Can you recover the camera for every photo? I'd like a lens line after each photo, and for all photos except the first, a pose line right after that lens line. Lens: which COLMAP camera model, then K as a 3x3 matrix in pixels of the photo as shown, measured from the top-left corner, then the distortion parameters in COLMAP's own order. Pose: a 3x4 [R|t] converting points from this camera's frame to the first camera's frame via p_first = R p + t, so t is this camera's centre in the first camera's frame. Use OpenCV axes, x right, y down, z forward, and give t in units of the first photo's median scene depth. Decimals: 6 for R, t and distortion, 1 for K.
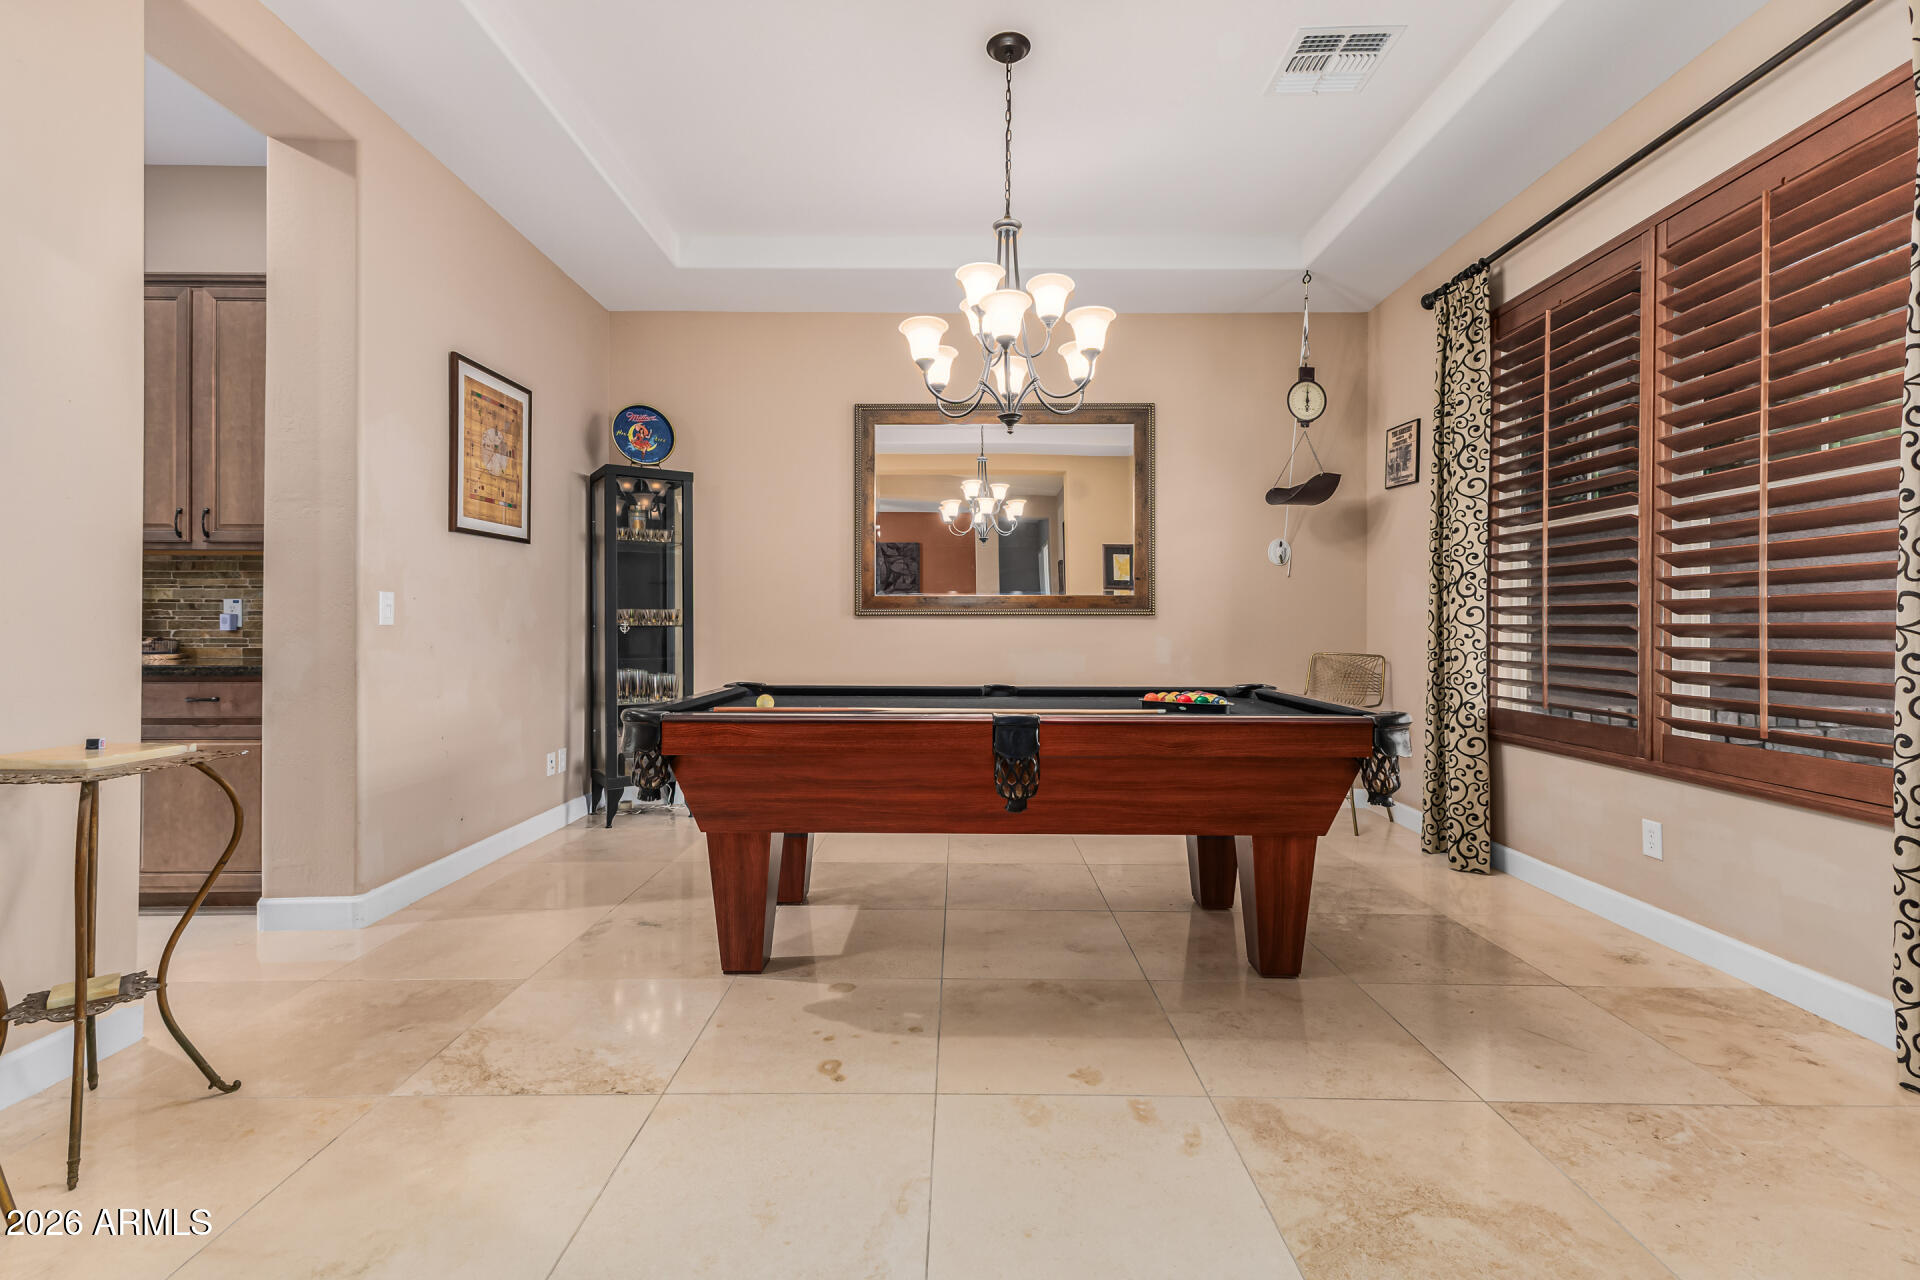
lens RADIAL K [[838.4, 0, 962.0], [0, 838.4, 623.0], [0, 0, 1]] dist [0.012233, 0.000215]
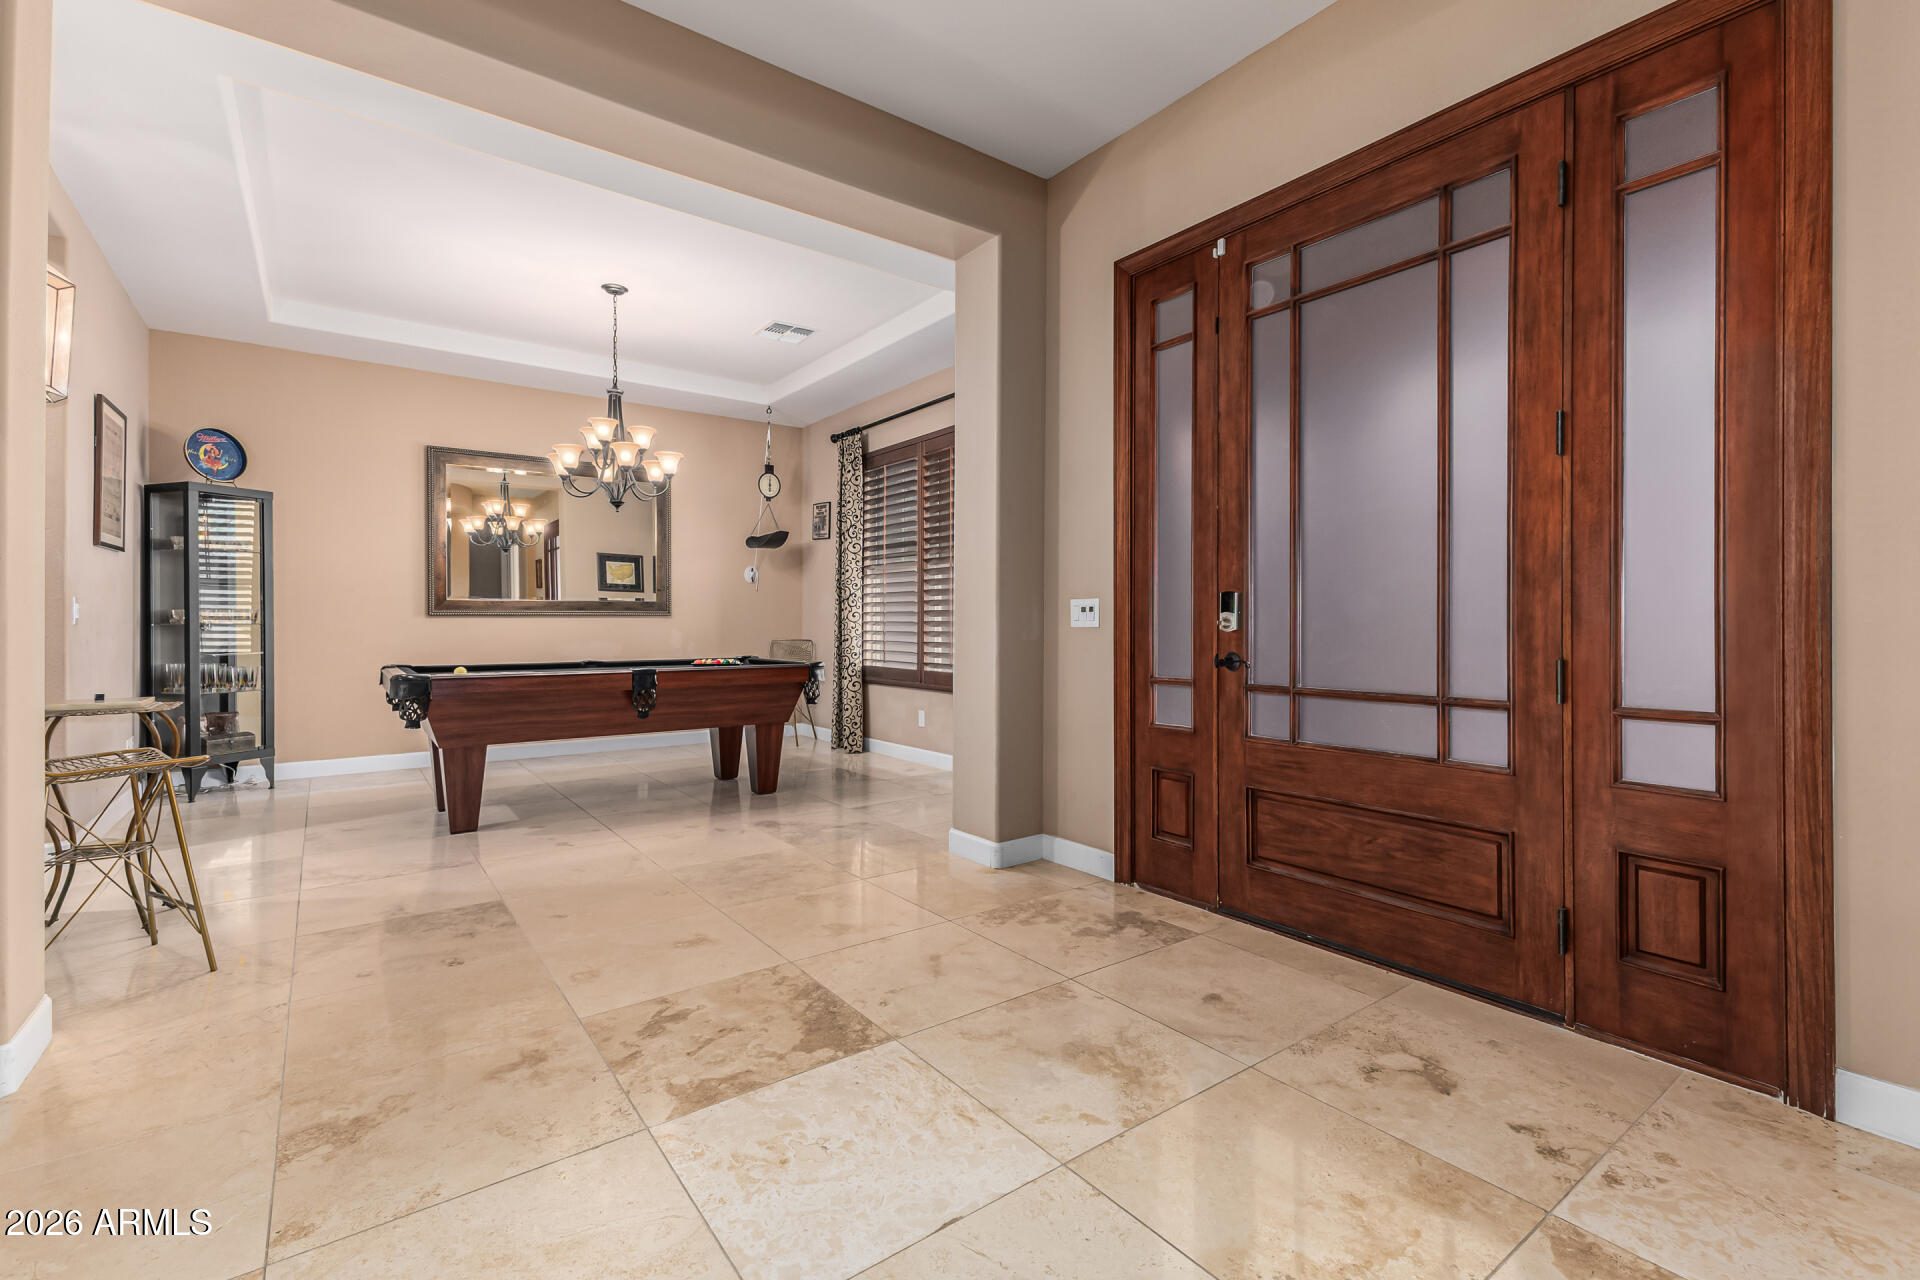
lens RADIAL K [[838.4, 0, 960.3], [0, 838.4, 623.1], [0, 0, 1]] dist [0.012233, 0.000215]
pose [[0.801125, -0.003993, 0.598484, -0.318931], [0.000055, 0.999978, 0.006598, -0.006481], [-0.598498, -0.005253, 0.801107, -0.628011]]
